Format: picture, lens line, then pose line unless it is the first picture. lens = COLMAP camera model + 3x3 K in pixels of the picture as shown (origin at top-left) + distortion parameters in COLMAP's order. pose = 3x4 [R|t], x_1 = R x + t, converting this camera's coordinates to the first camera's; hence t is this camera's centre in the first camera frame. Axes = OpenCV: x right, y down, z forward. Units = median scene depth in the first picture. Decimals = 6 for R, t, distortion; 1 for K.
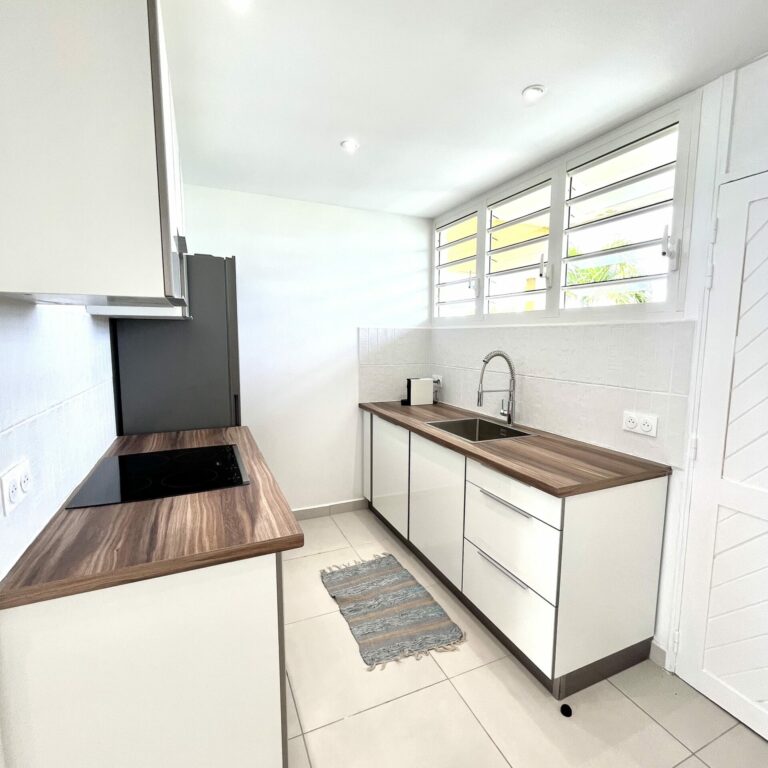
lens RADIAL K [[414.9, 0, 387.2], [0, 414.9, 386.7], [0, 0, 1]] dist [0.003517, 0.000875]
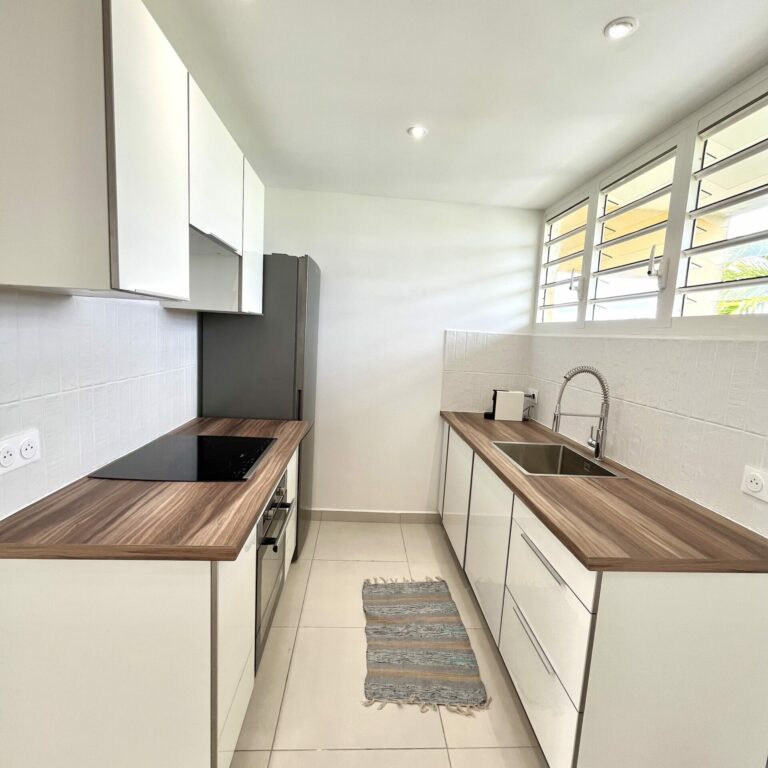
lens RADIAL K [[414.9, 0, 387.2], [0, 414.9, 386.7], [0, 0, 1]] dist [0.003517, 0.000875]
pose [[0.936887, 0.090902, -0.337609, 0.190277], [-0.092228, 0.995664, 0.012144, -0.021950], [0.337249, 0.019760, 0.941208, 0.110999]]
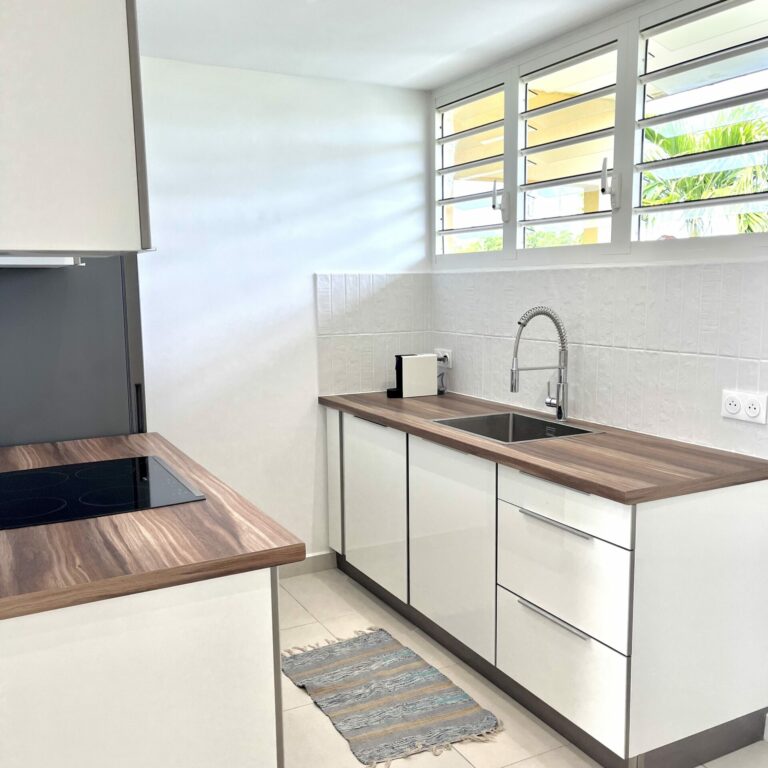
lens RADIAL K [[781.8, 0, 372.6], [0, 781.8, 399.3], [0, 0, 1]] dist [0.054373, -0.009873]
pose [[0.998350, -0.026761, 0.050797, -0.067739], [0.025386, 0.999299, 0.027513, 0.019324], [-0.051498, -0.026178, 0.998330, -0.238119]]
